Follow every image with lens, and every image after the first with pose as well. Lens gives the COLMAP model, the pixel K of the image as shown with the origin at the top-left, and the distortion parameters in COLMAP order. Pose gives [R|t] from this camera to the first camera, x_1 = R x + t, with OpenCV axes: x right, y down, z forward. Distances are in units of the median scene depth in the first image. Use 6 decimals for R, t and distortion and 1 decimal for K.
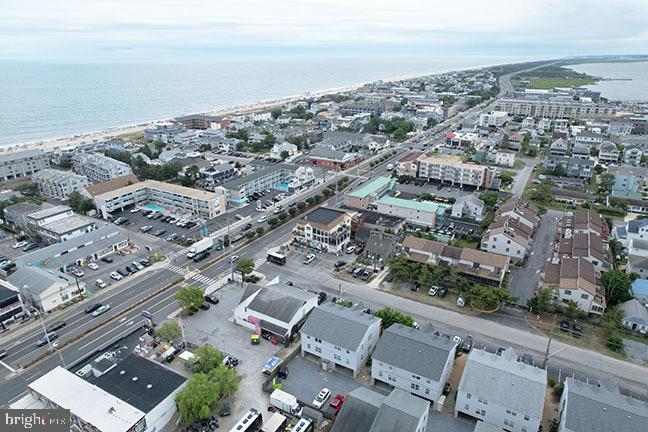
lens RADIAL K [[414.7, 0, 322.6], [0, 414.7, 216.6], [0, 0, 1]] dist [-0.075658, 0.065290]
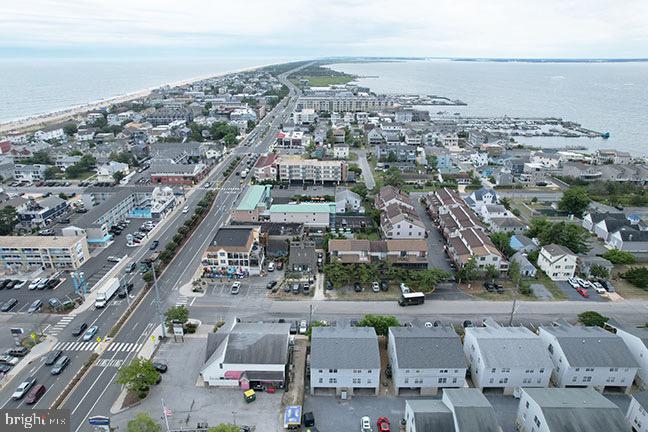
lens RADIAL K [[414.7, 0, 322.6], [0, 414.7, 216.6], [0, 0, 1]] dist [-0.075658, 0.065290]
pose [[0.865814, -0.176595, 0.468166, -0.189230], [0.178852, 0.983060, 0.040053, -0.036541], [-0.467309, 0.049054, 0.882732, 0.089902]]
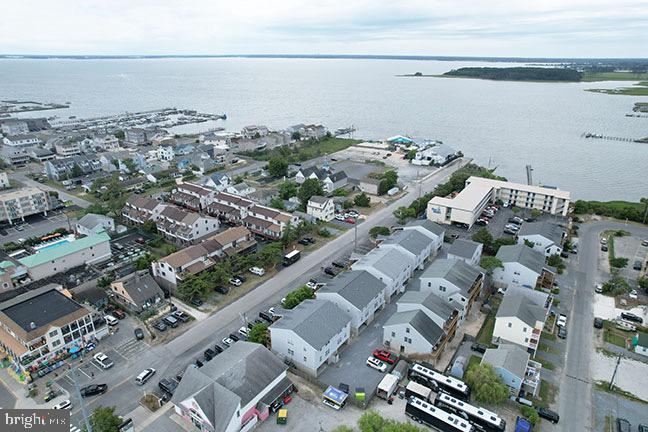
lens RADIAL K [[414.7, 0, 322.6], [0, 414.7, 216.6], [0, 0, 1]] dist [-0.075658, 0.065290]
pose [[0.073468, -0.361622, 0.929425, -0.386498], [0.361591, 0.878190, 0.313105, -0.129941], [-0.929438, 0.313069, 0.195279, 0.346589]]
